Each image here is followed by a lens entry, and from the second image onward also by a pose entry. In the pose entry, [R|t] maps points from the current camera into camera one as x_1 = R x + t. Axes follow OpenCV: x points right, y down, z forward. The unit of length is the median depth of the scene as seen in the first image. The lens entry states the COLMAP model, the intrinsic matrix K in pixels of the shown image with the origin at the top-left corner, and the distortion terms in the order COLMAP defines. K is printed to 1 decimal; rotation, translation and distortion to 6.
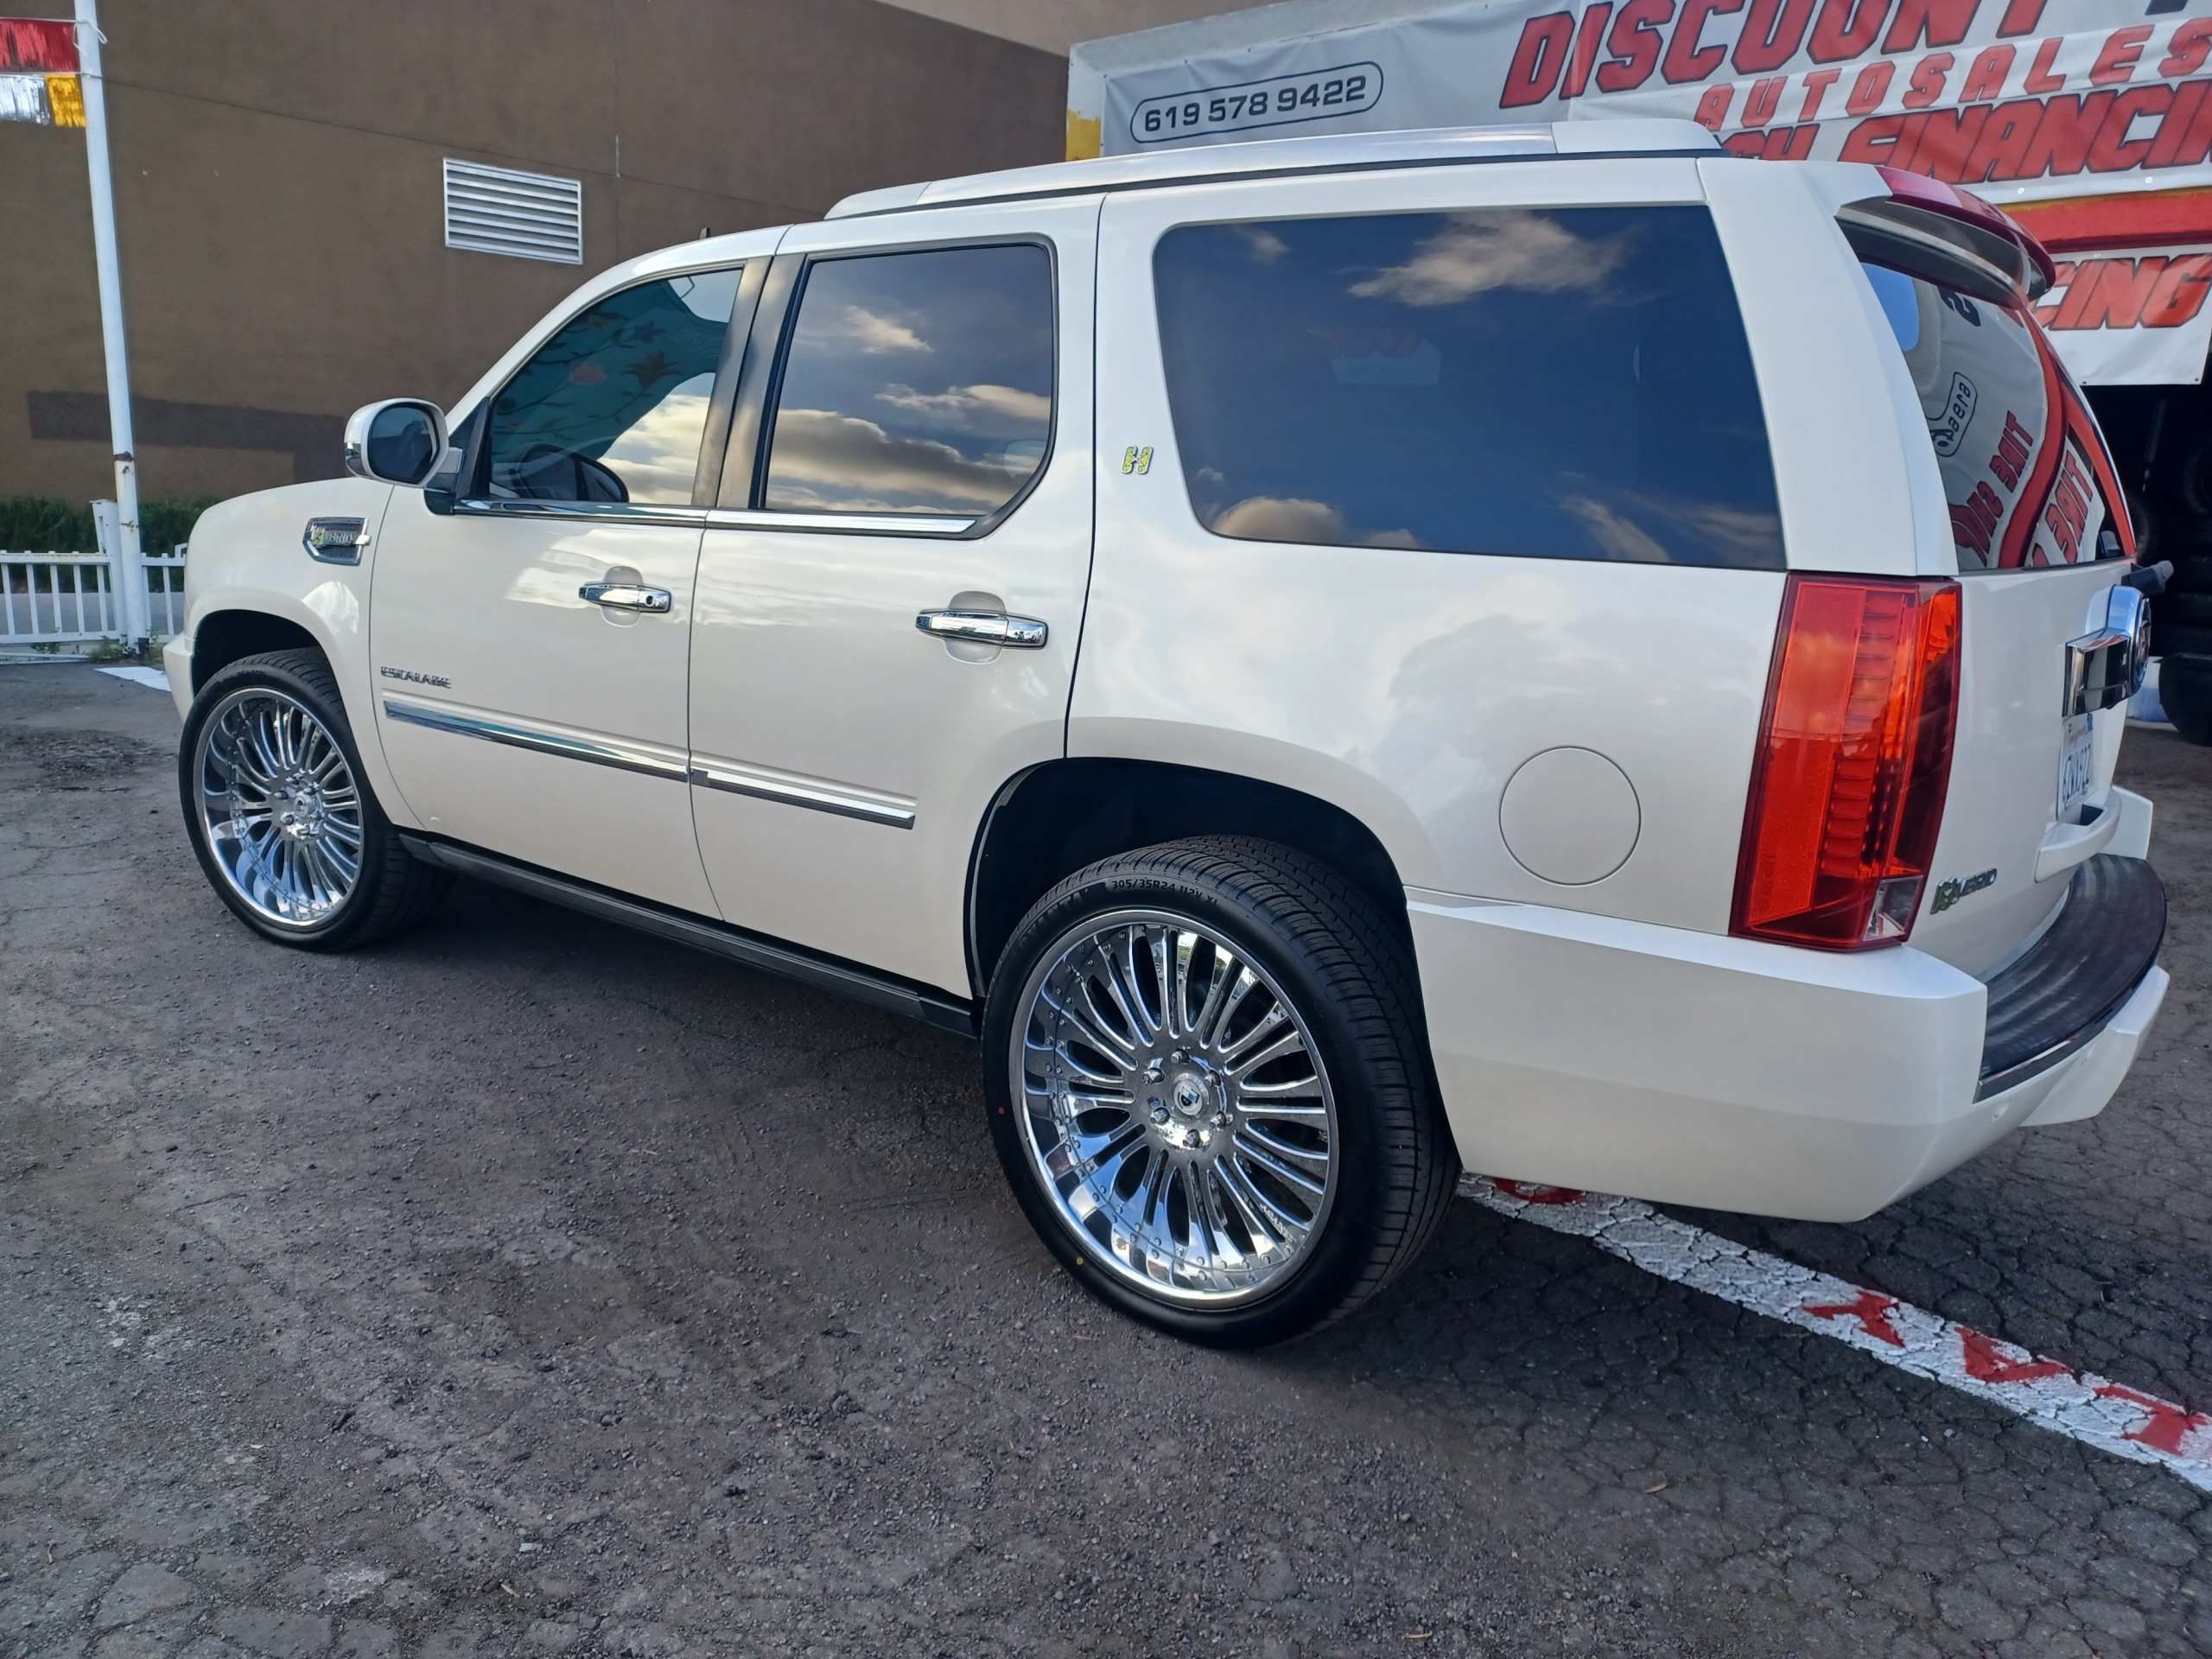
lens RADIAL K [[1622.0, 0, 1081.7], [0, 1622.0, 826.8], [0, 0, 1]] dist [0.033925, -0.013004]
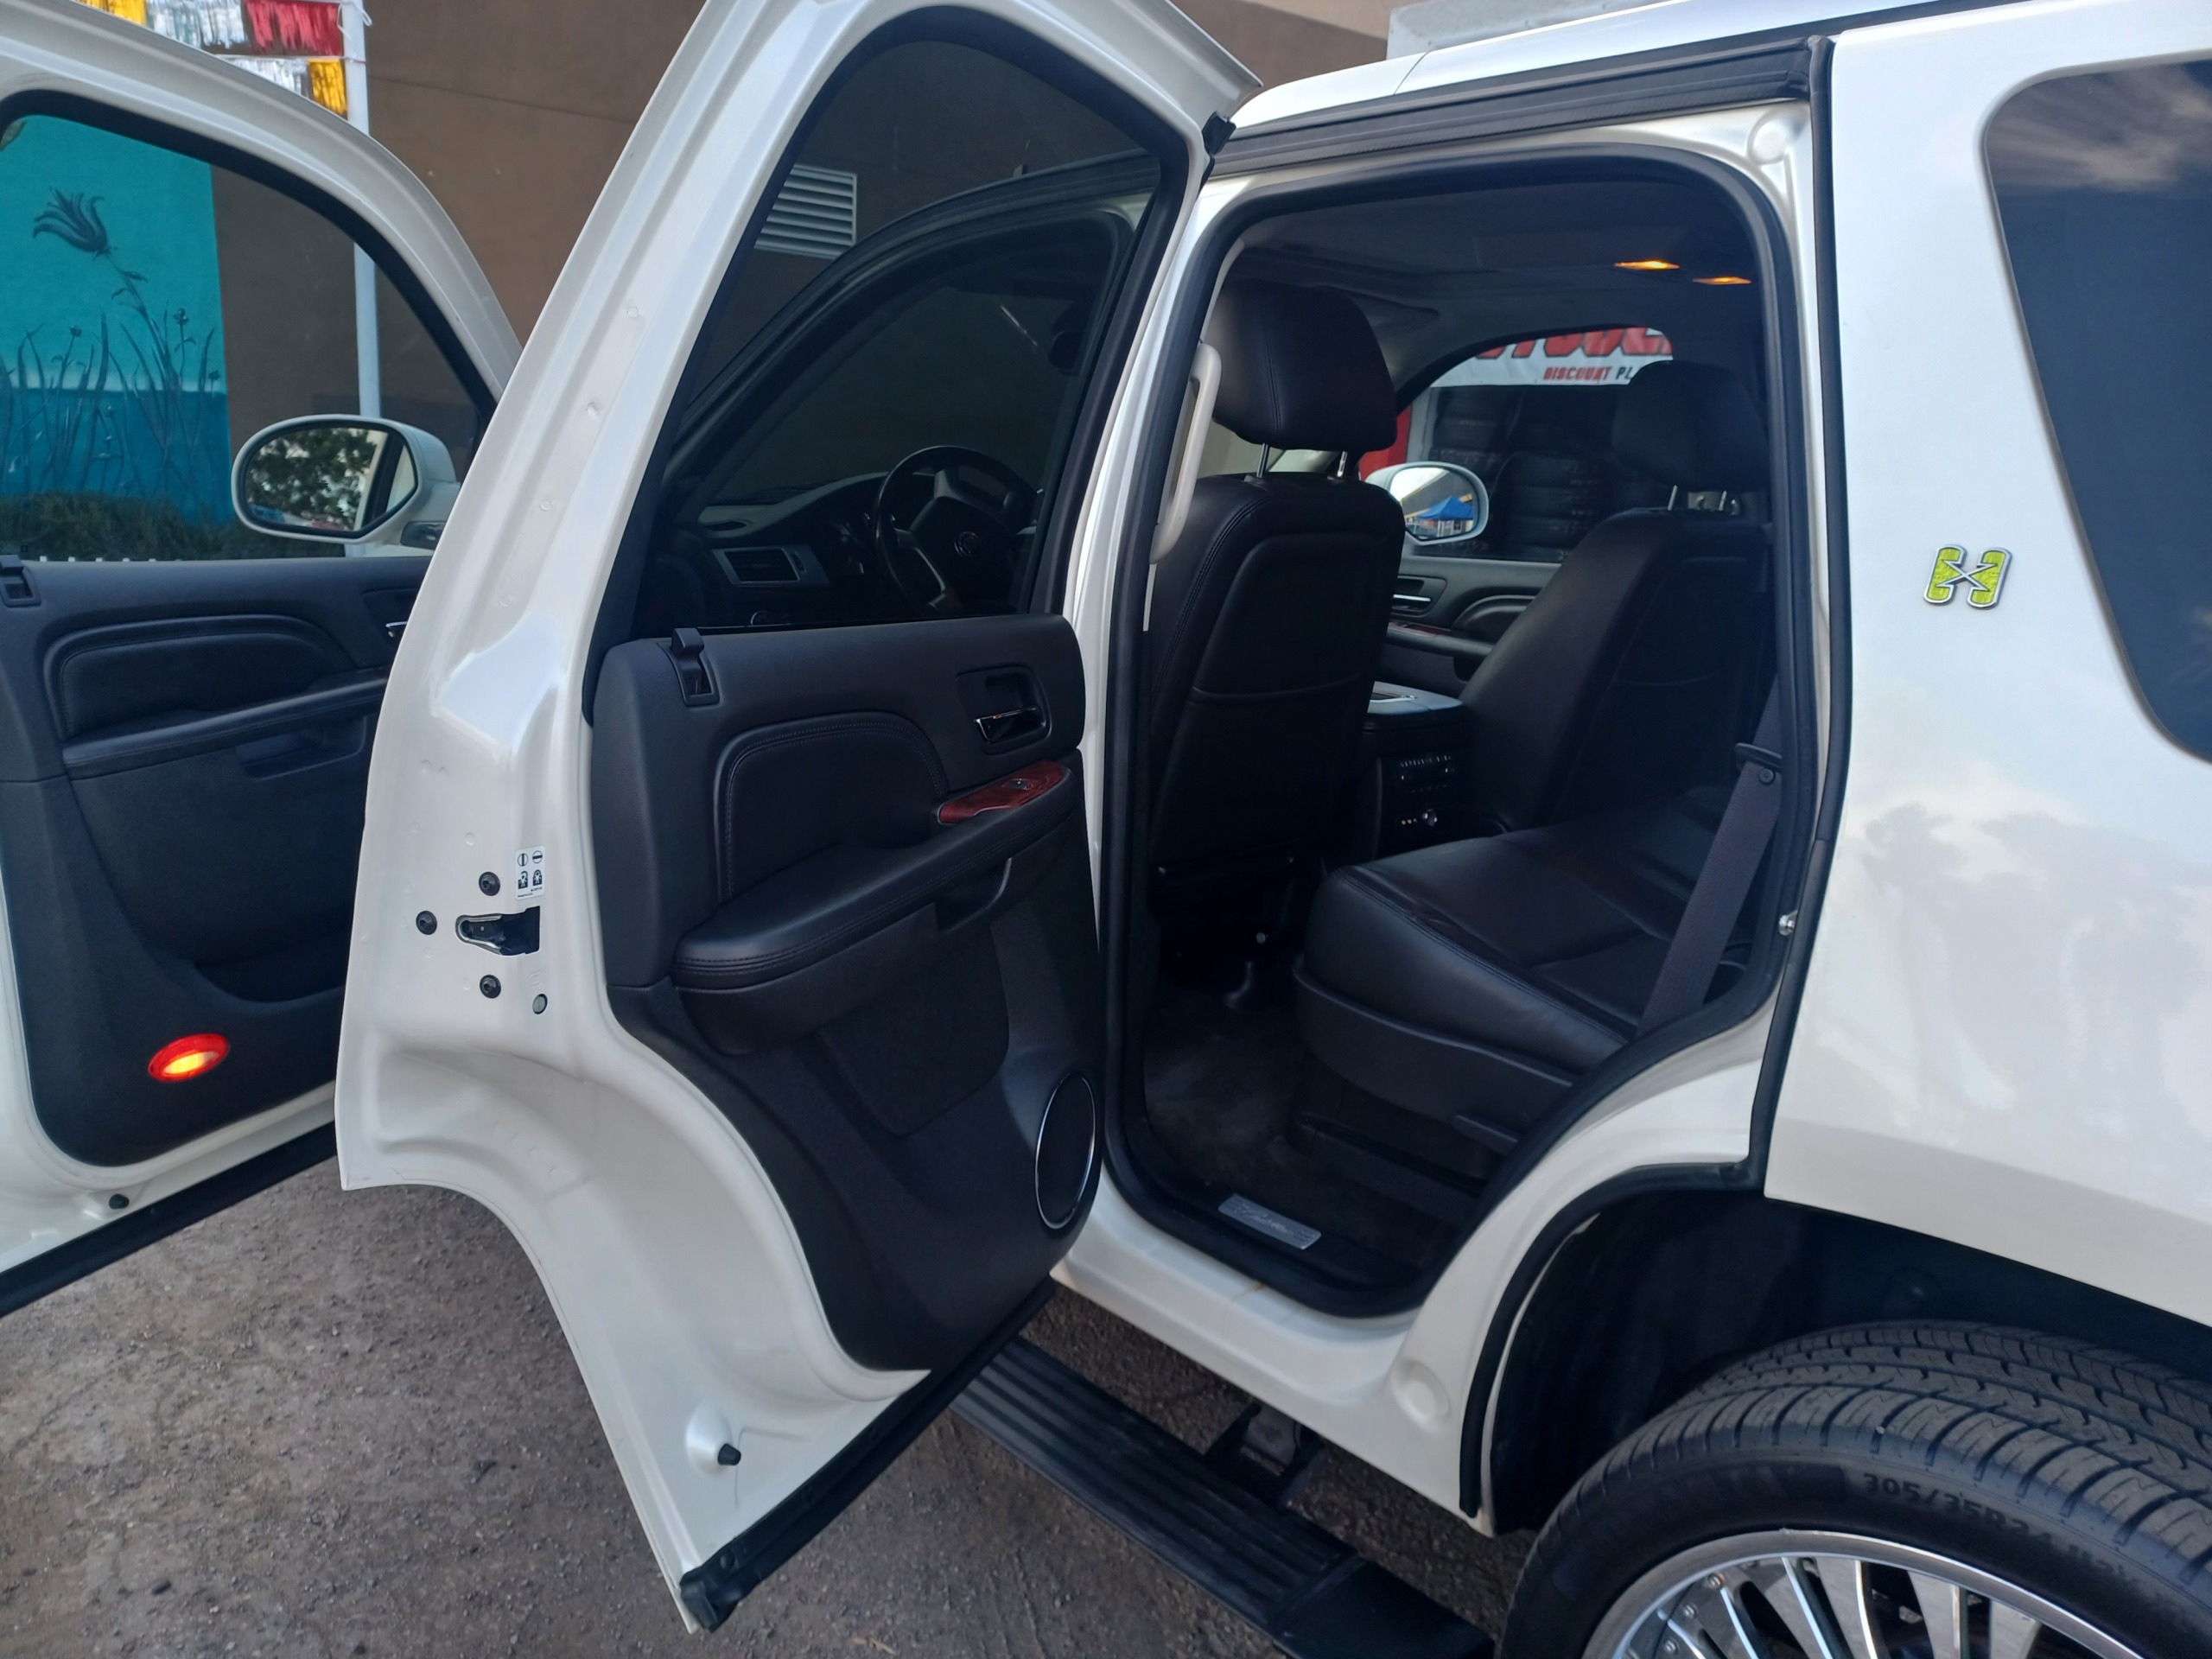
lens RADIAL K [[1622.0, 0, 1108.2], [0, 1622.0, 830.0], [0, 0, 1]] dist [0.033925, -0.013004]
pose [[0.990631, 0.039503, -0.130729, -0.037719], [-0.039478, 0.999217, 0.002782, -0.038222], [0.130736, 0.002405, 0.991414, 0.133637]]
